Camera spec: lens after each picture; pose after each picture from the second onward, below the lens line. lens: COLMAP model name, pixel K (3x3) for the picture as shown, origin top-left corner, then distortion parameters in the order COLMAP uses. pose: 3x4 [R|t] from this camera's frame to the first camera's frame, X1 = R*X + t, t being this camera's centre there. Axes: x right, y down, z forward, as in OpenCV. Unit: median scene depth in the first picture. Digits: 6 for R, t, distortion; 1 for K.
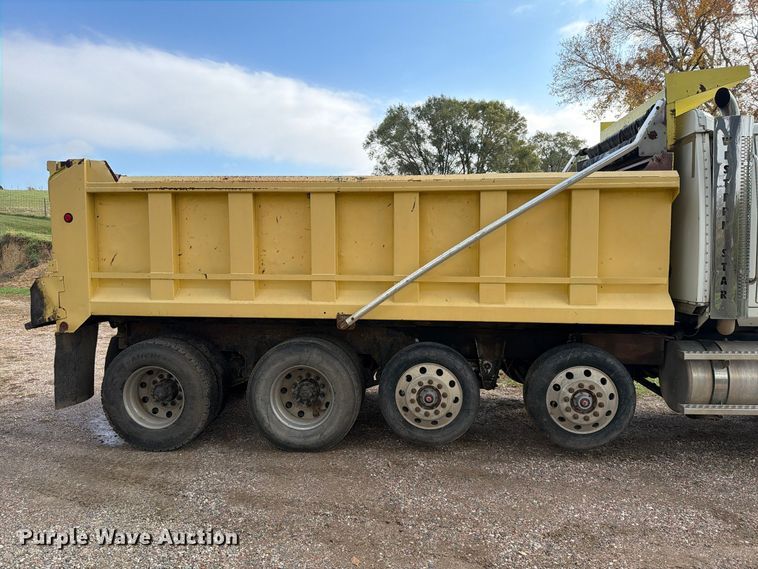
lens RADIAL K [[521.9, 0, 379.0], [0, 521.9, 284.5], [0, 0, 1]] dist [0.078350, -0.096664]
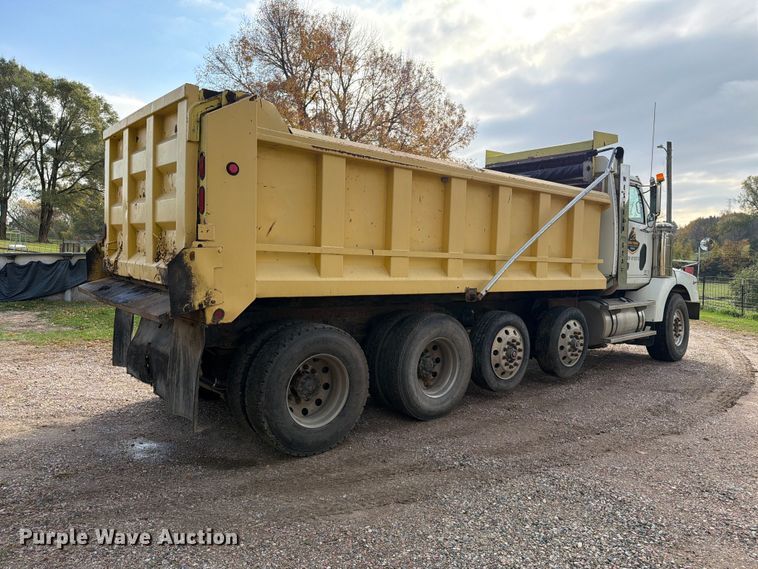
lens RADIAL K [[520.0, 0, 379.7], [0, 520.0, 289.9], [0, 0, 1]] dist [0.090922, -0.117620]
pose [[0.700167, -0.022833, 0.713614, -0.980891], [0.020602, 0.999718, 0.011774, 0.041347], [-0.713681, 0.006458, 0.700441, 0.336390]]
